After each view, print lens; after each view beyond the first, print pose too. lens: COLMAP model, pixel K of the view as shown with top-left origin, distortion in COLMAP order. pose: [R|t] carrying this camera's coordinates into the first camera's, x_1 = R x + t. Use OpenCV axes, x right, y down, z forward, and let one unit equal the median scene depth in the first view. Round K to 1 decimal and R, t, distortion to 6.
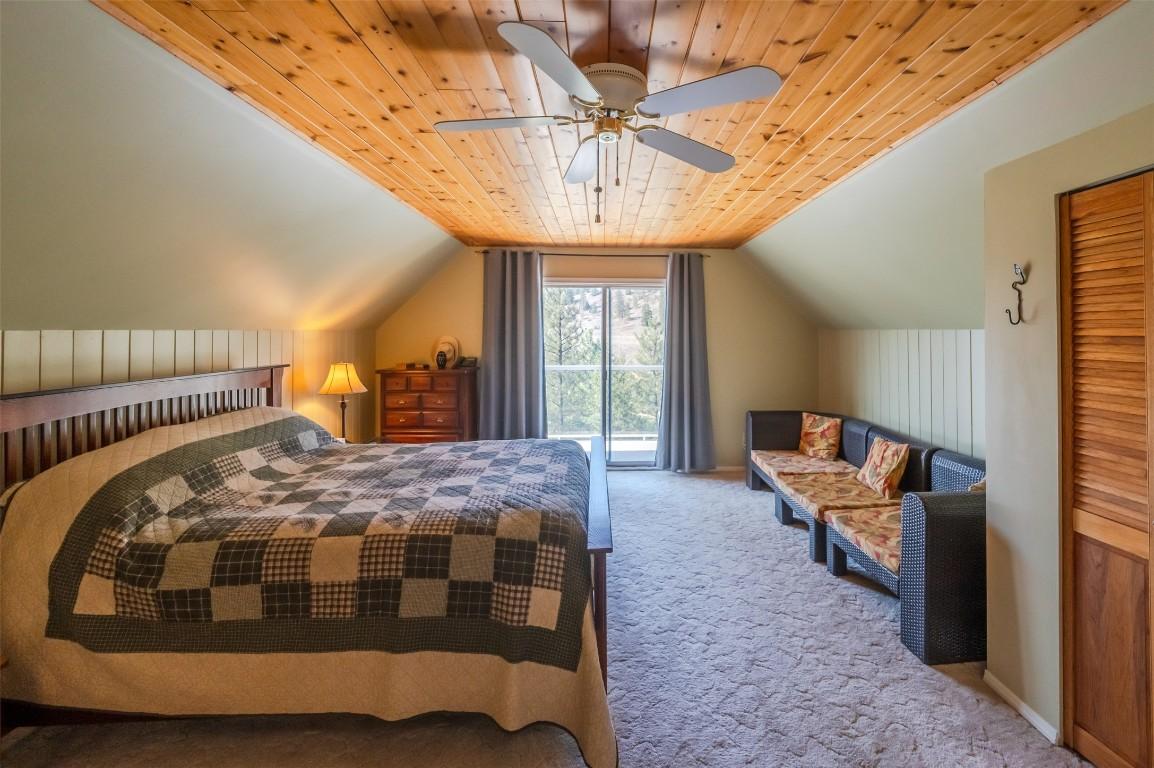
lens RADIAL K [[461.2, 0, 670.6], [0, 461.2, 338.2], [0, 0, 1]] dist [-0.000840, -0.000168]
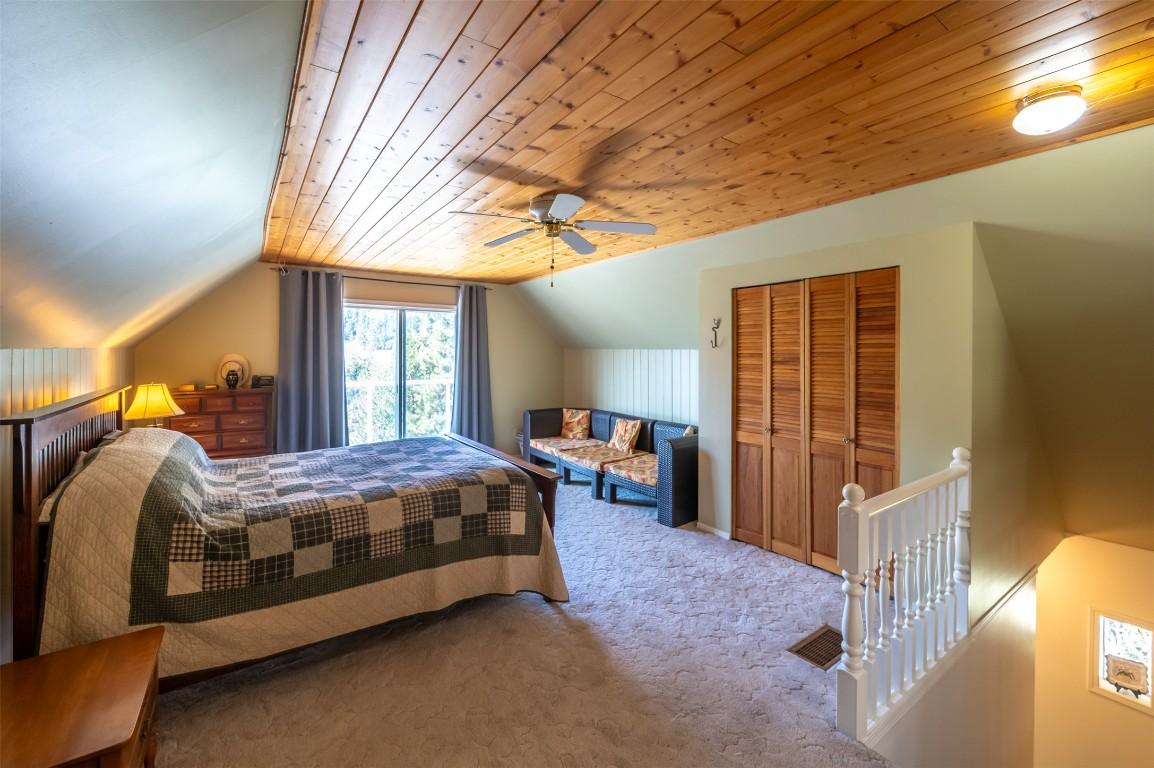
lens RADIAL K [[482.1, 0, 577.6], [0, 482.1, 367.7], [0, 0, 1]] dist [0.000371, -0.000116]
pose [[0.840502, -0.018261, 0.541501, -0.632707], [0.004484, 0.999632, 0.026750, -0.000744], [-0.541790, -0.020055, 0.840275, -0.328866]]
